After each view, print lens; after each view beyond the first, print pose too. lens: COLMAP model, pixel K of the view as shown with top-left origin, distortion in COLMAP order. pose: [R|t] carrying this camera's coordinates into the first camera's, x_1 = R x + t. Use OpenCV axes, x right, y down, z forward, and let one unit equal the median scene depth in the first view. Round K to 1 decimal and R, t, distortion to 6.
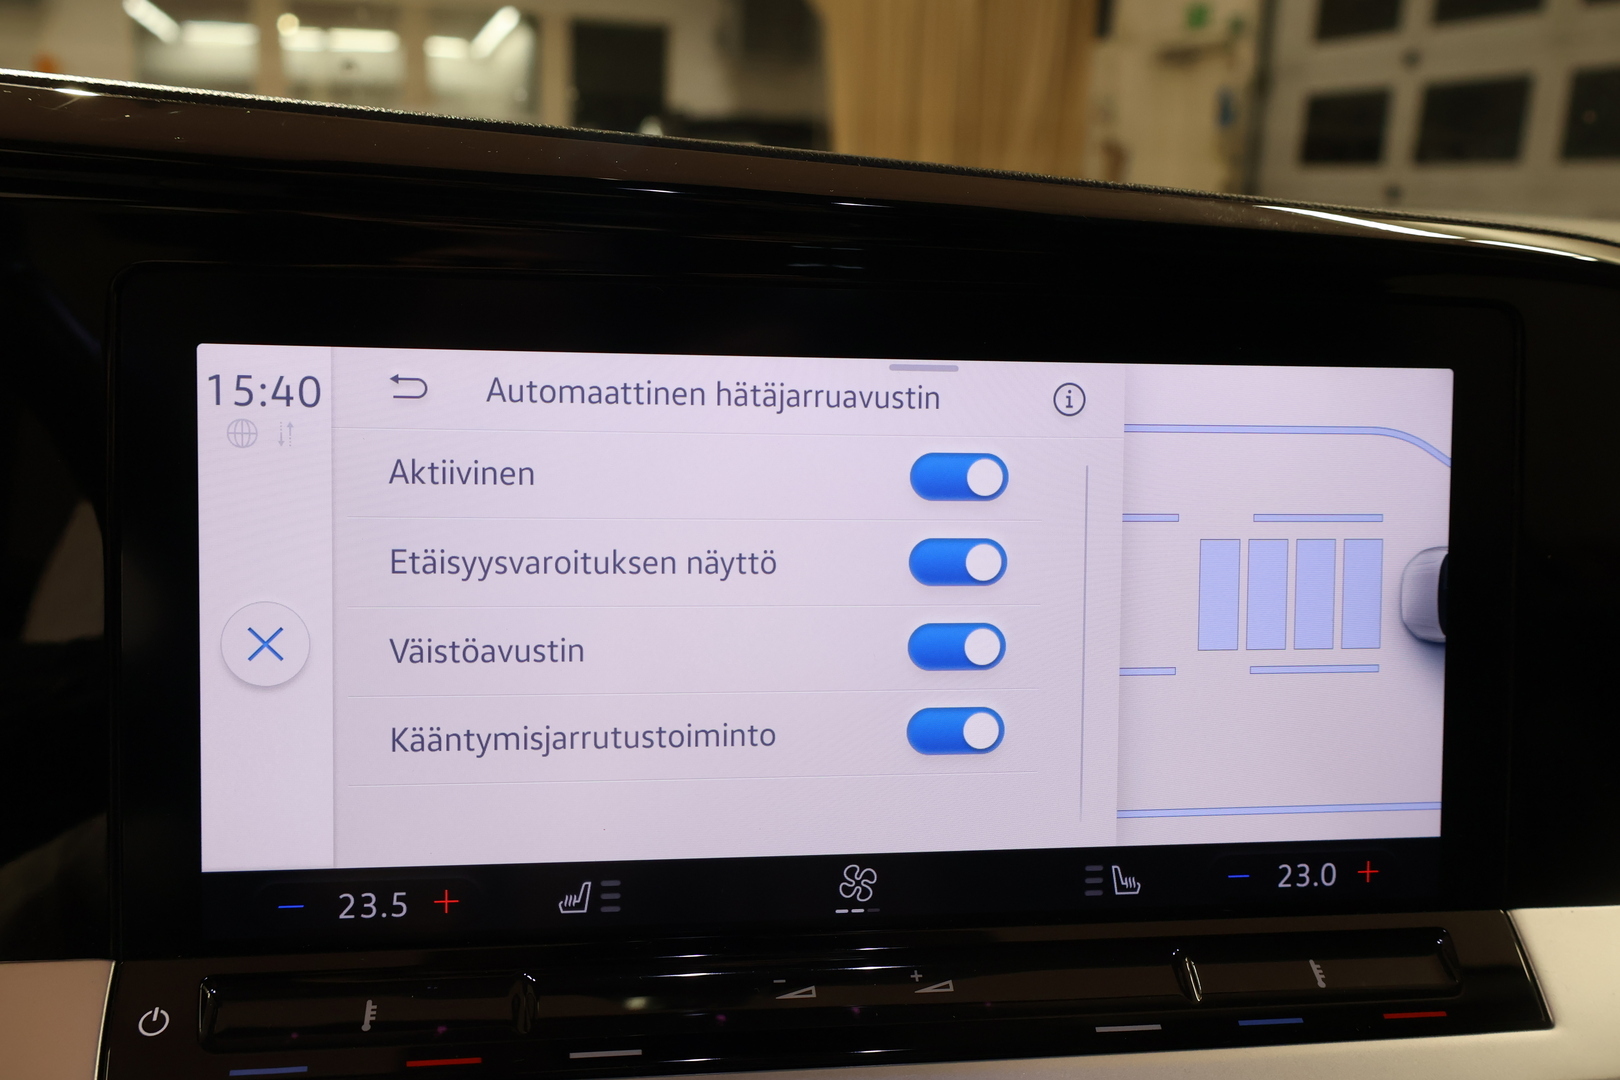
lens RADIAL K [[1545.7, 0, 801.1], [0, 1545.7, 553.5], [0, 0, 1]] dist [-0.018176, 0.000000]
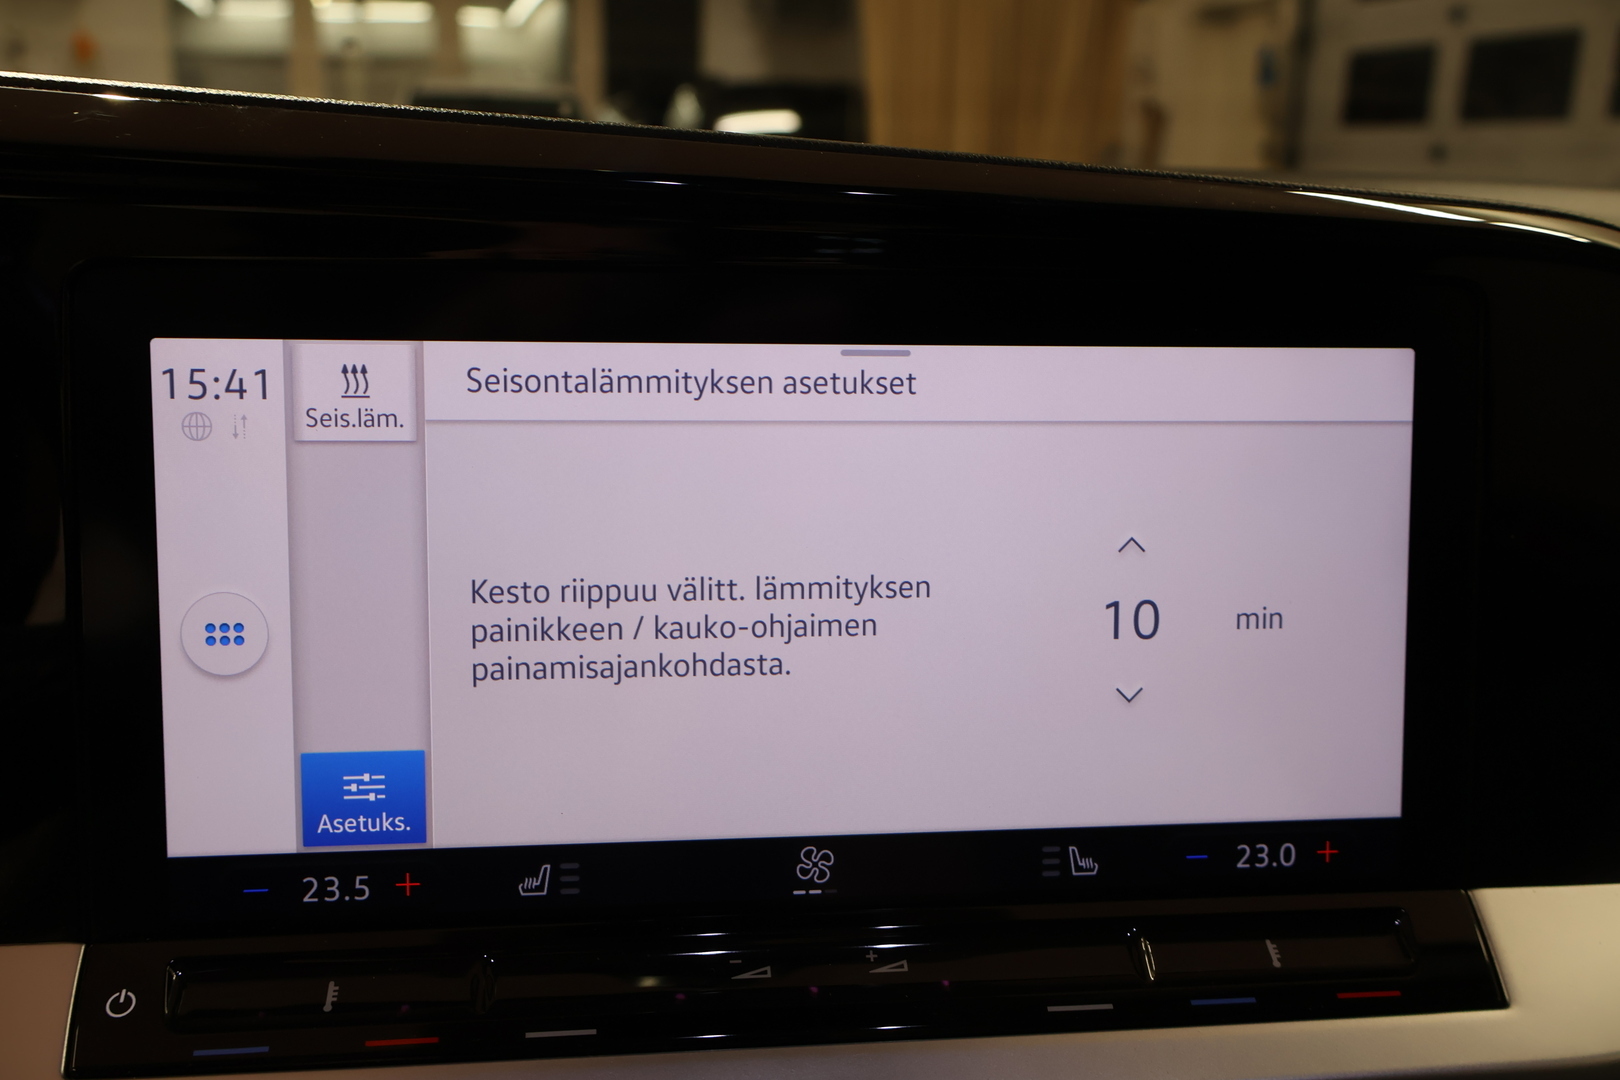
lens RADIAL K [[1545.7, 0, 816.8], [0, 1545.7, 573.5], [0, 0, 1]] dist [-0.018176, 0.000000]
pose [[0.999684, -0.007347, -0.024053, 0.064025], [0.008168, 0.999382, 0.034195, -0.012050], [0.023787, -0.034380, 0.999126, -0.004335]]
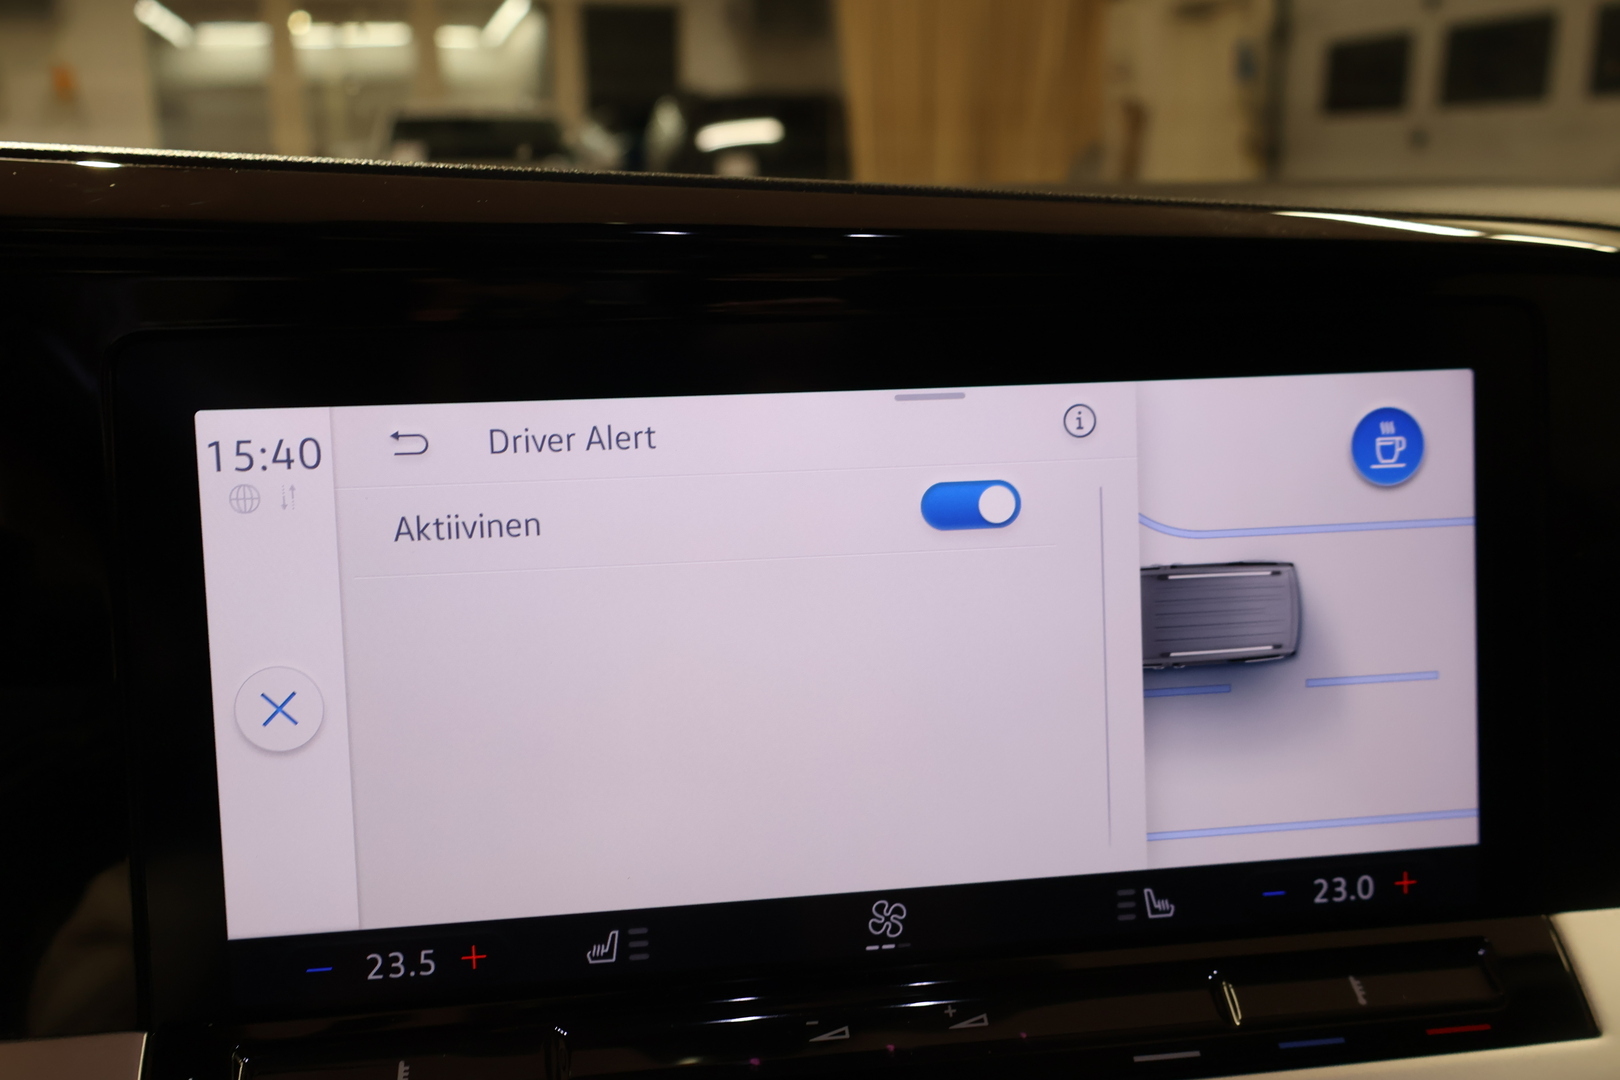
lens RADIAL K [[1545.7, 0, 812.7], [0, 1545.7, 546.8], [0, 0, 1]] dist [-0.018176, 0.000000]
pose [[0.998762, -0.046076, -0.018747, 0.018585], [0.046388, 0.998786, 0.016555, -0.043947], [0.017961, -0.017404, 0.999687, 0.013178]]
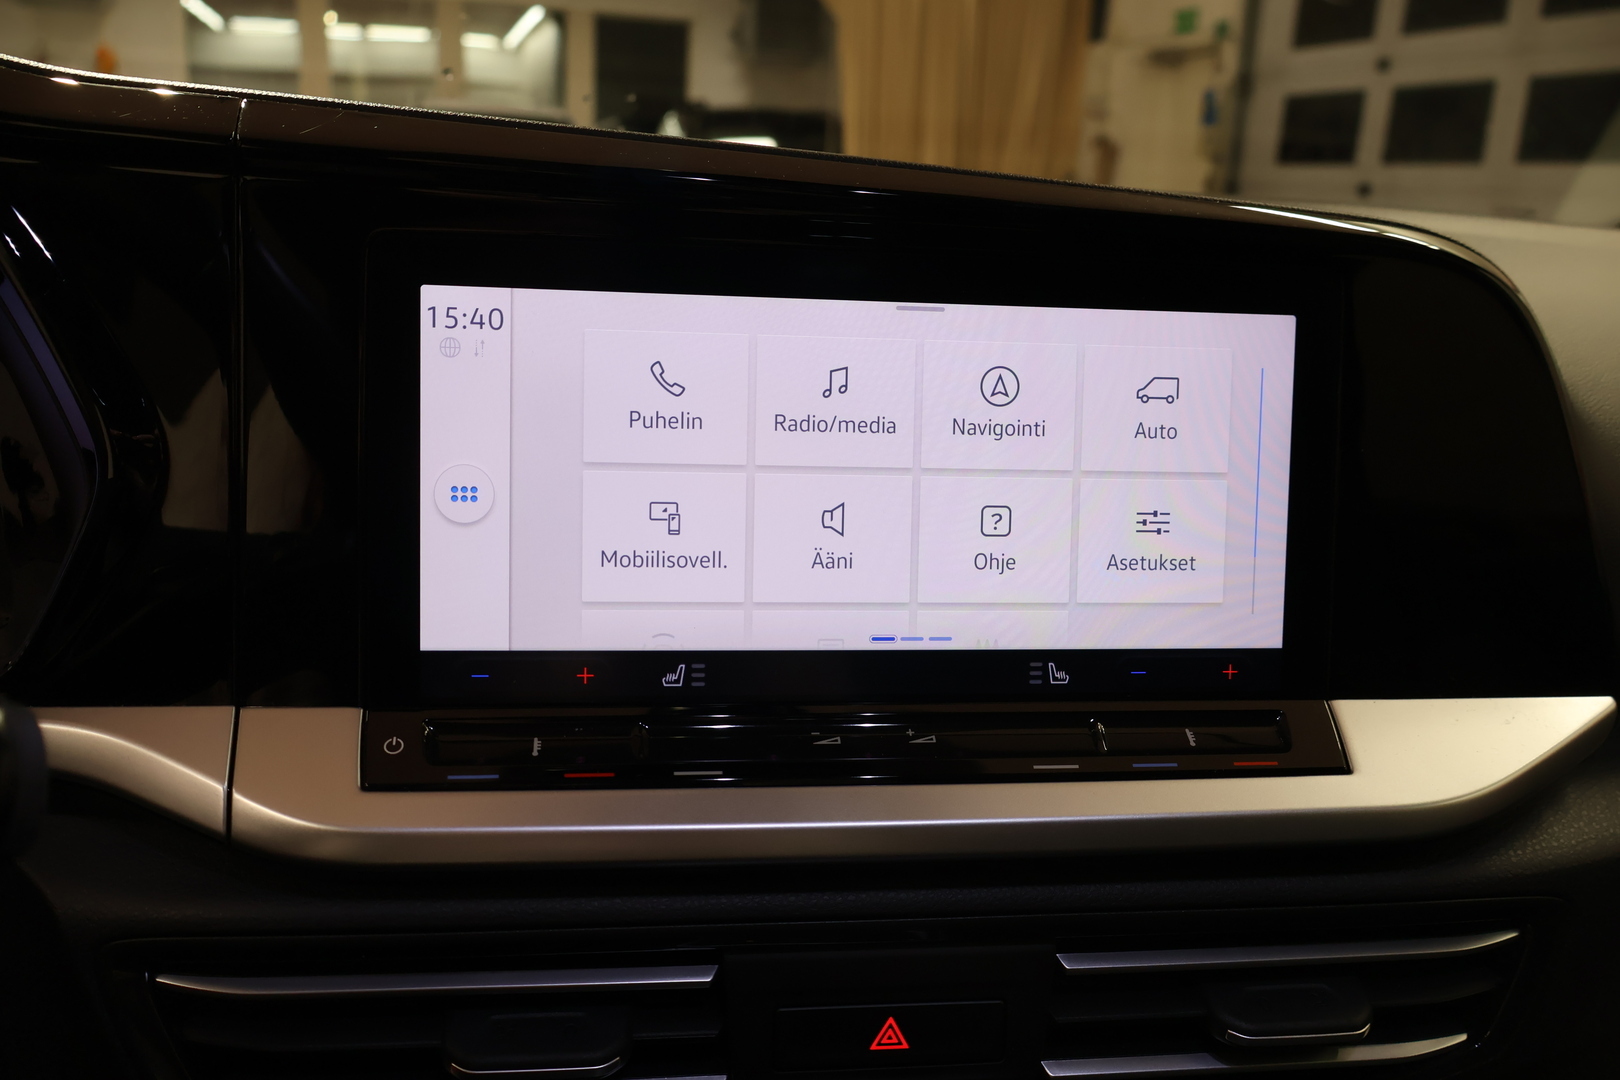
lens RADIAL K [[1516.6, 0, 803.6], [0, 1516.6, 586.8], [0, 0, 1]] dist [-0.031678, 0.000000]
pose [[0.999944, 0.010545, 0.000056, -0.025977], [-0.010542, 0.999434, 0.031943, 0.092340], [0.000281, -0.031941, 0.999490, -0.404139]]
